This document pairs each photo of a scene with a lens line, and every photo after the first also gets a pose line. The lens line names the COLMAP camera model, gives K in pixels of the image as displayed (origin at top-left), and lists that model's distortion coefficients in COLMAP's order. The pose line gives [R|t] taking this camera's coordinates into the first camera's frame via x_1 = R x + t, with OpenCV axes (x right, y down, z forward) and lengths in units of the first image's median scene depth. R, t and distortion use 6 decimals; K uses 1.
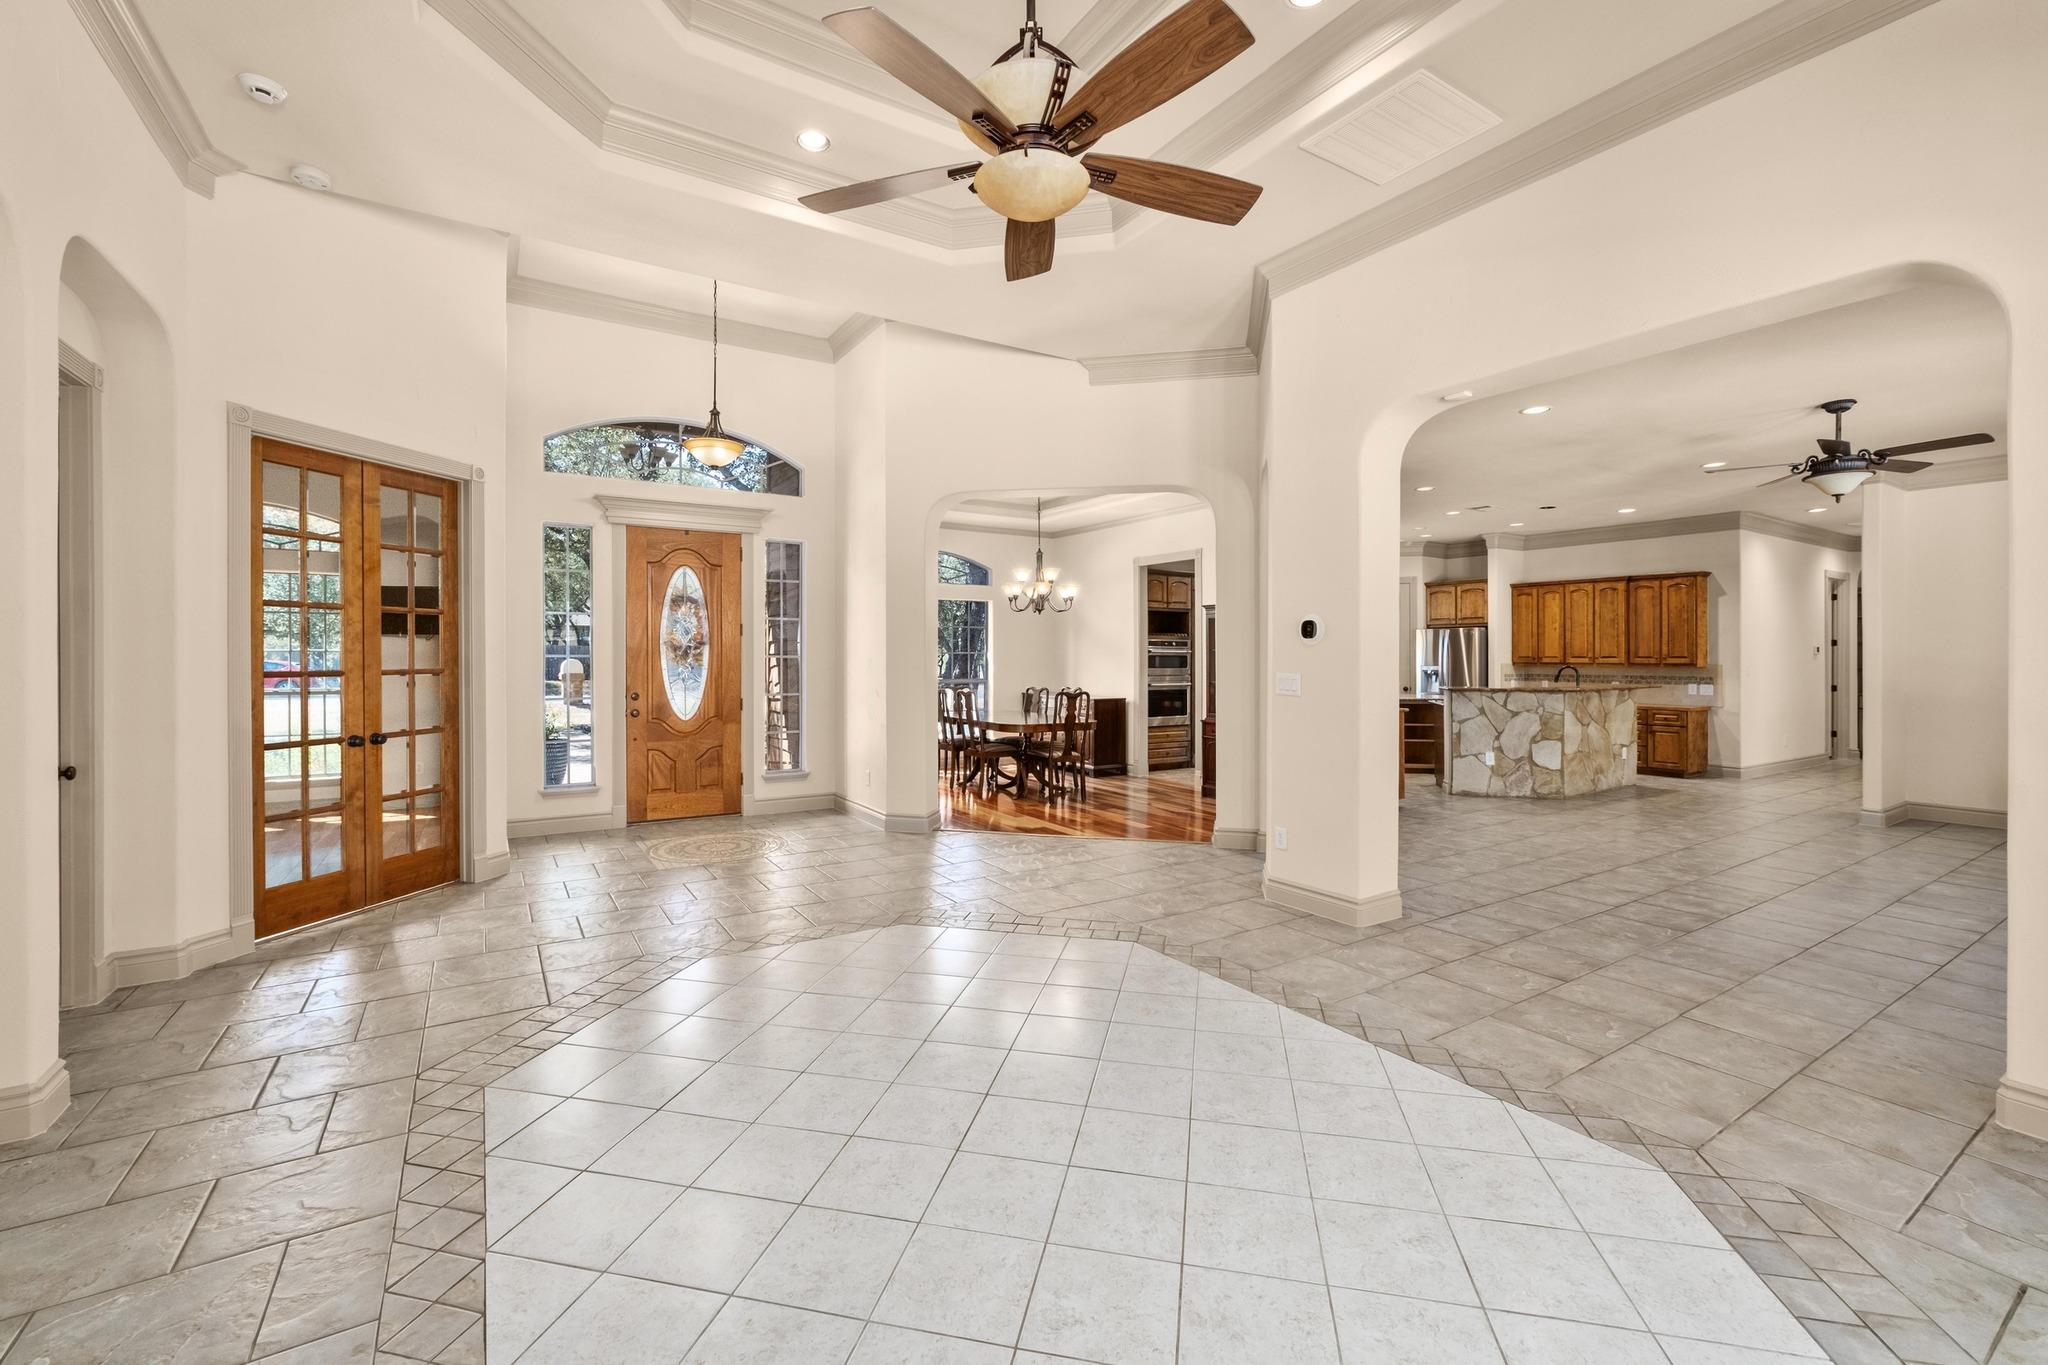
lens RADIAL K [[864.4, 0, 1018.9], [0, 864.4, 656.8], [0, 0, 1]] dist [-0.014628, 0.002861]
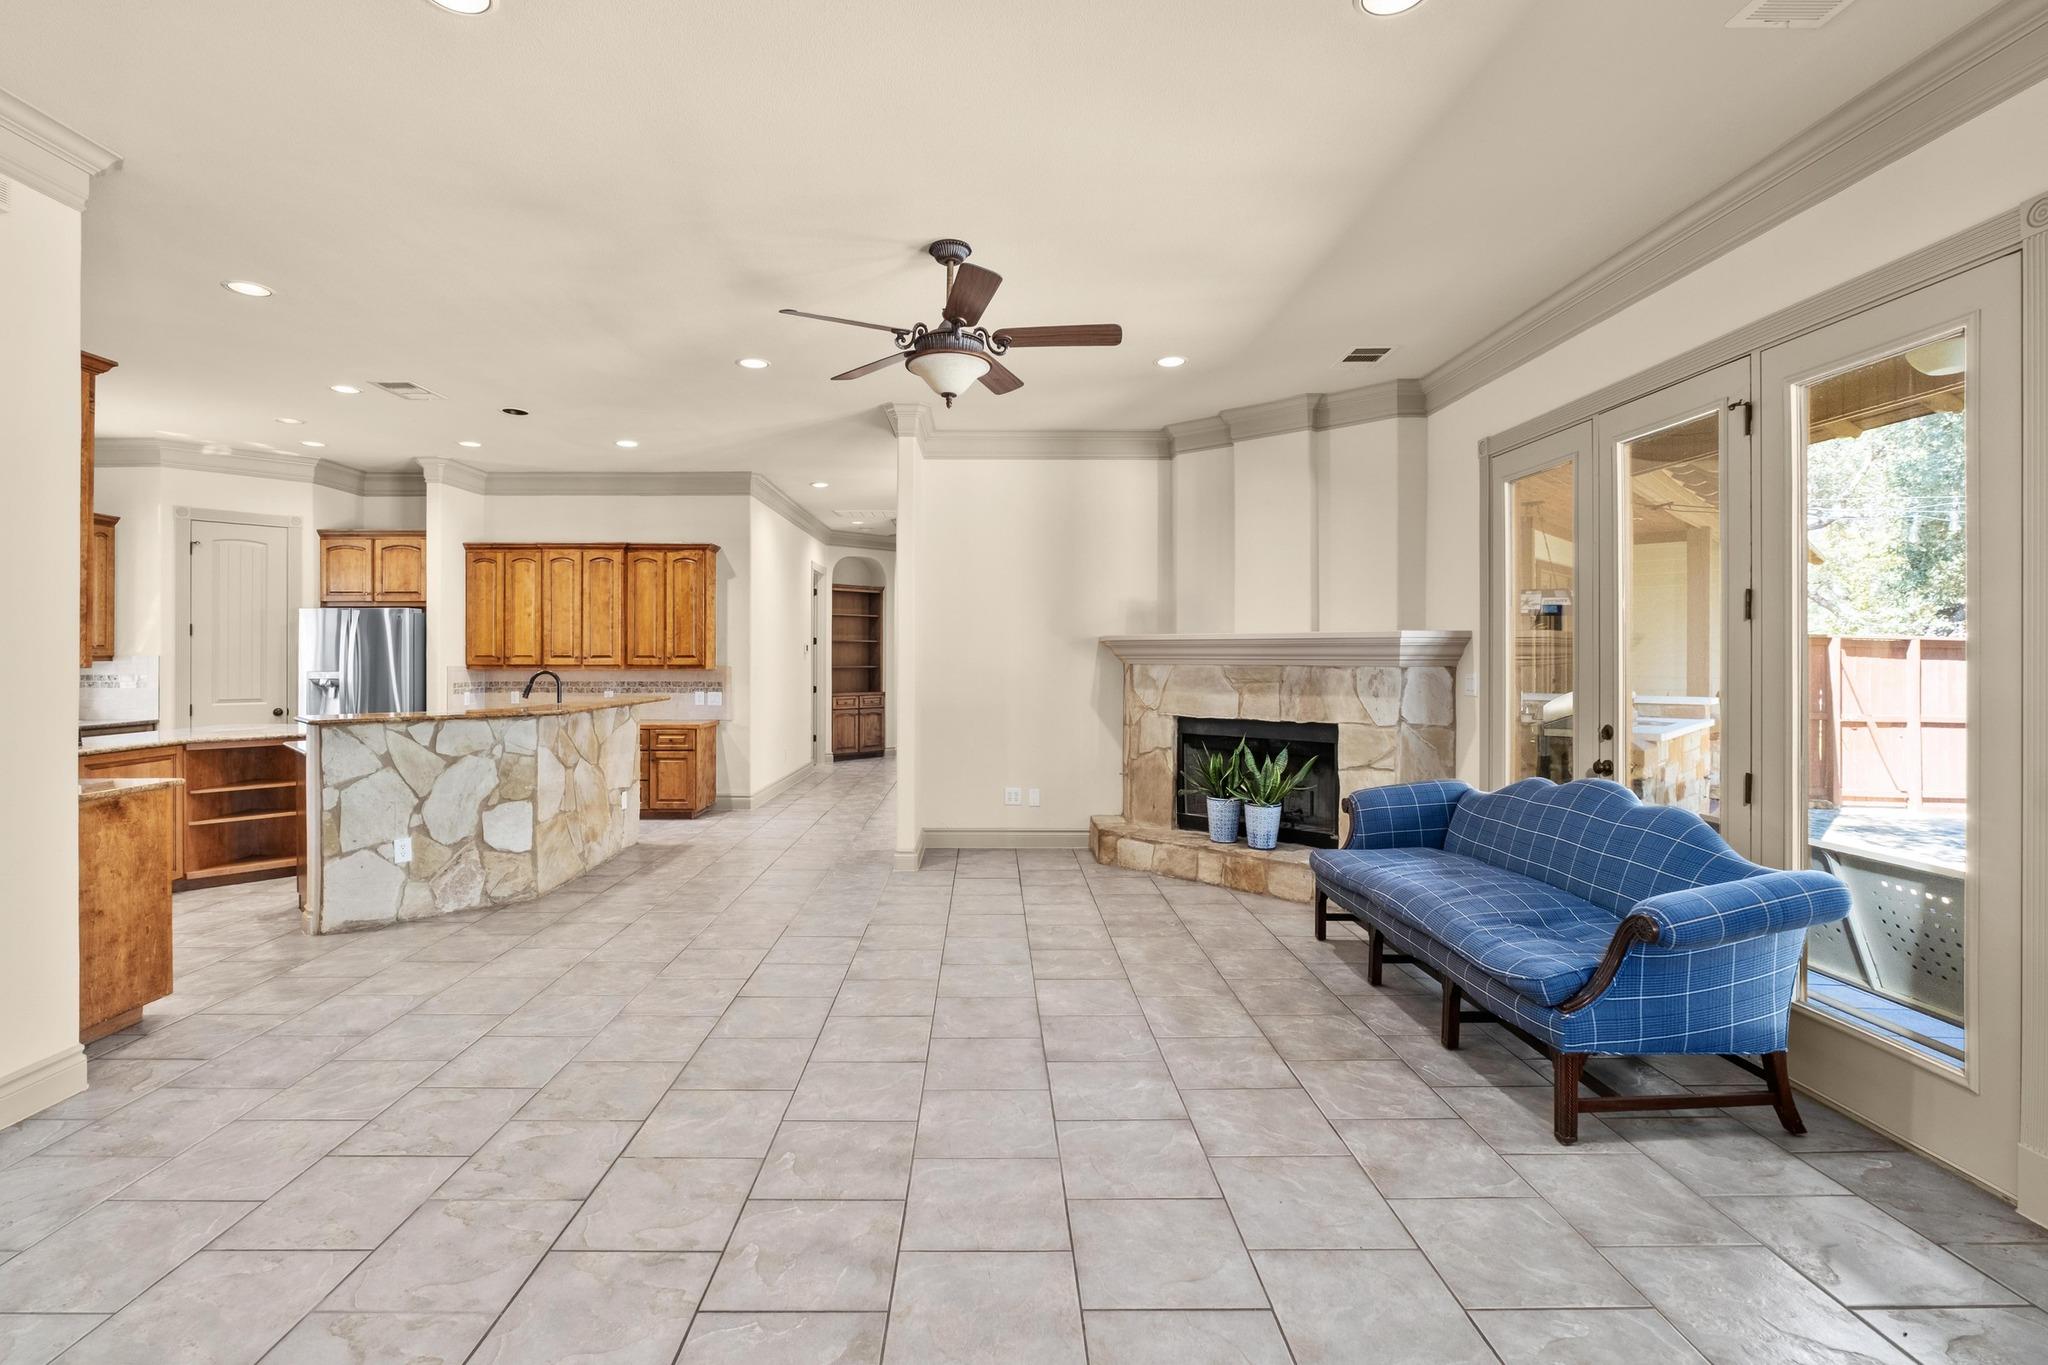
lens RADIAL K [[929.4, 0, 979.7], [0, 929.4, 649.4], [0, 0, 1]] dist [-0.000502, 0.000183]
pose [[0.541021, 0.005658, 0.840990, 0.224602], [0.000845, 0.999973, -0.007271, 0.000462], [-0.841008, 0.004644, 0.541002, 0.342884]]
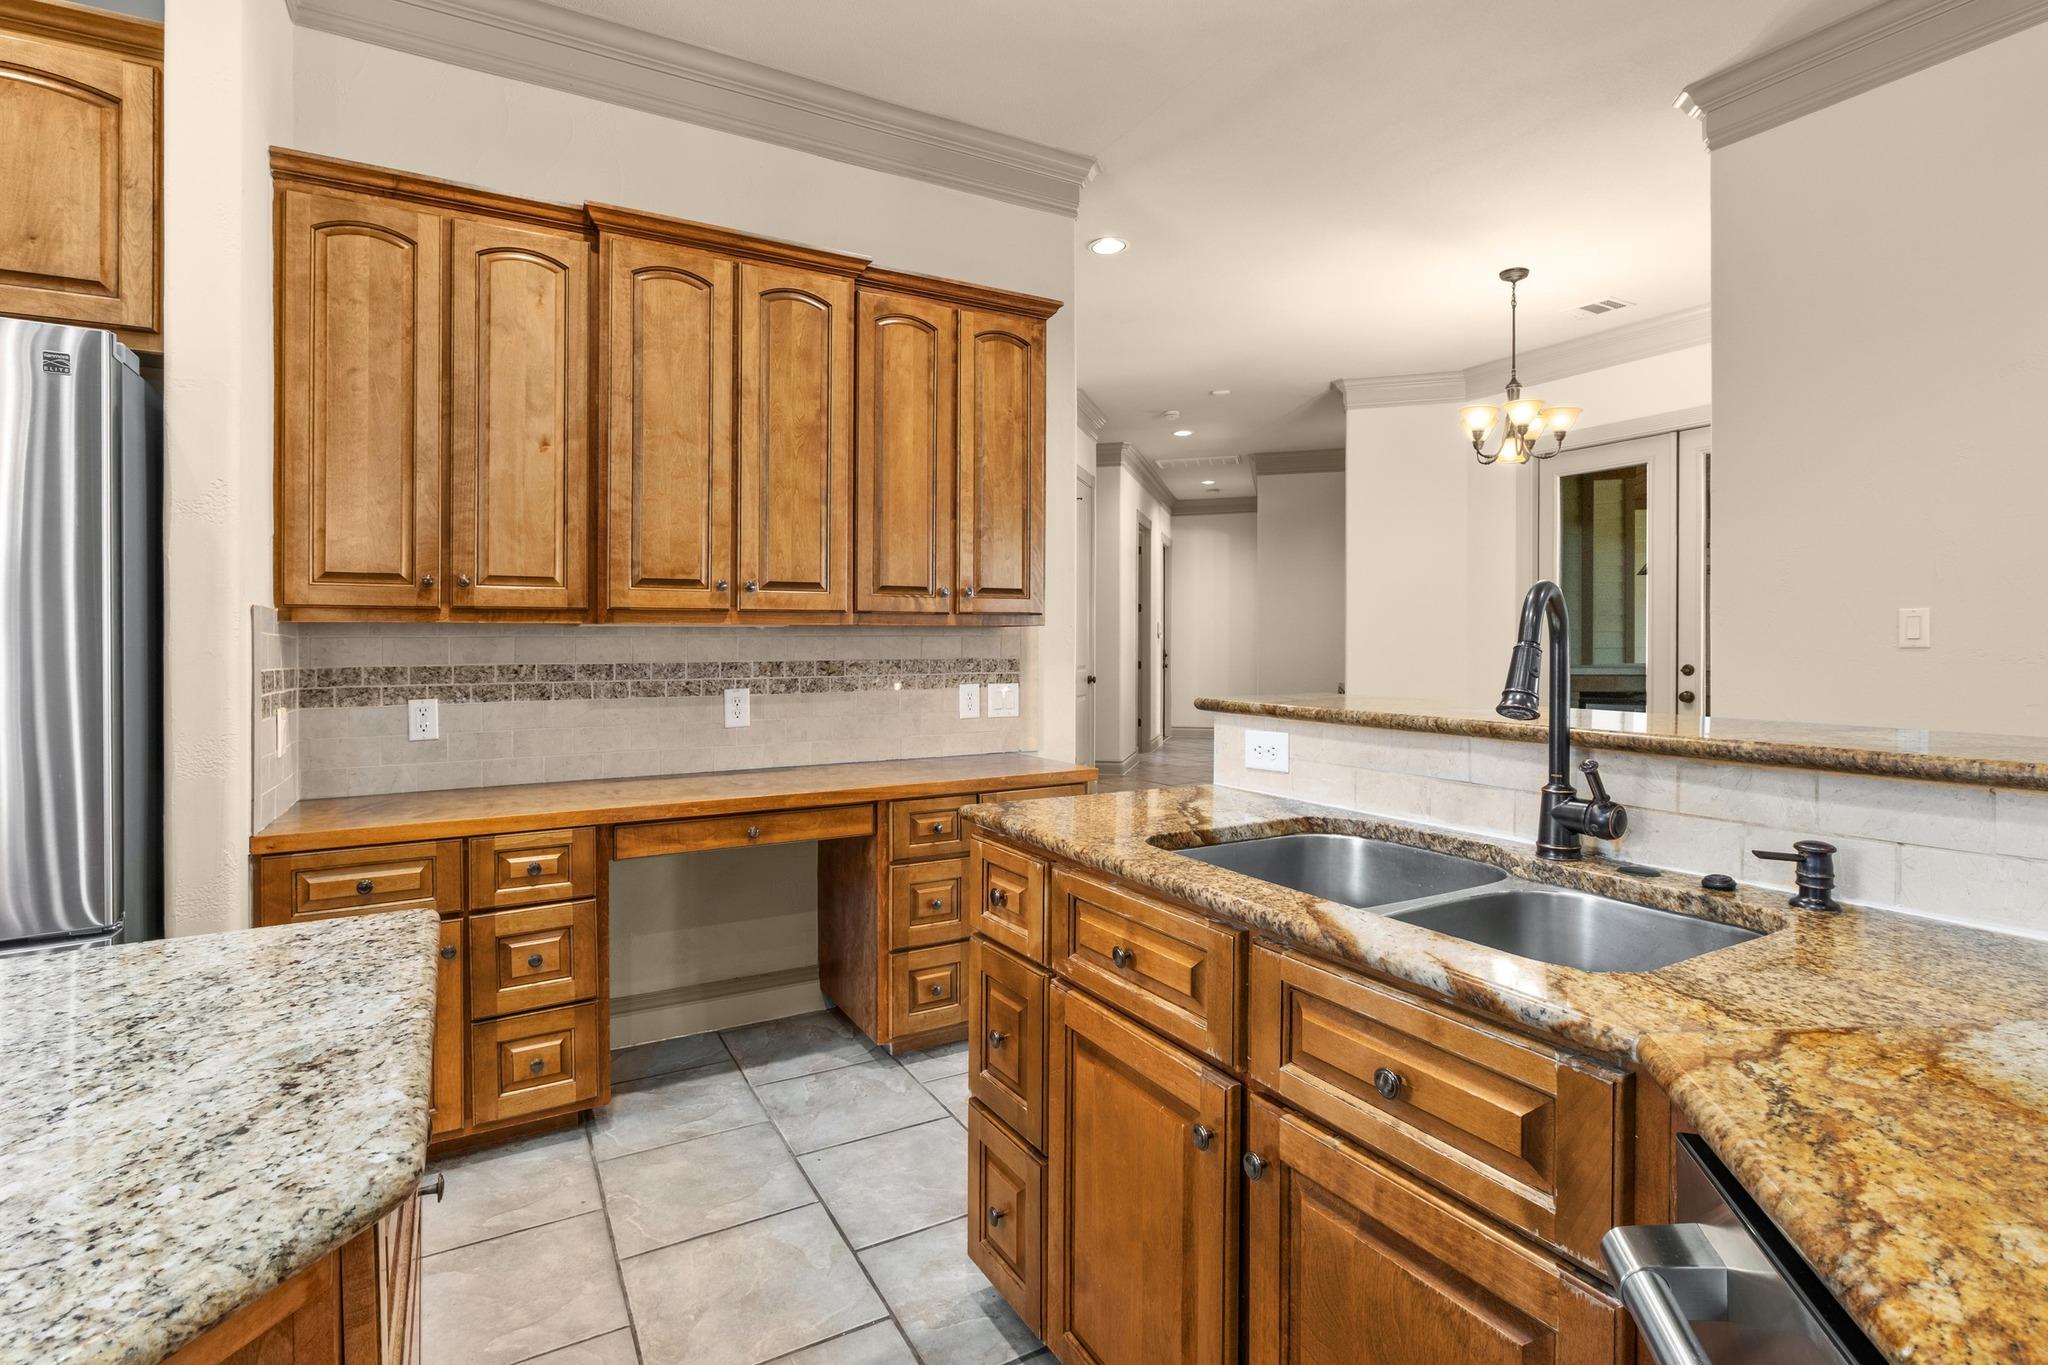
lens RADIAL K [[975.1, 0, 1053.7], [0, 975.1, 635.3], [0, 0, 1]] dist [-0.004770, -0.000660]
pose [[0.058774, 0.004465, 0.998261, 0.444053], [0.005979, 0.999970, -0.004825, 0.016465], [-0.998253, 0.006252, 0.058746, 0.954870]]
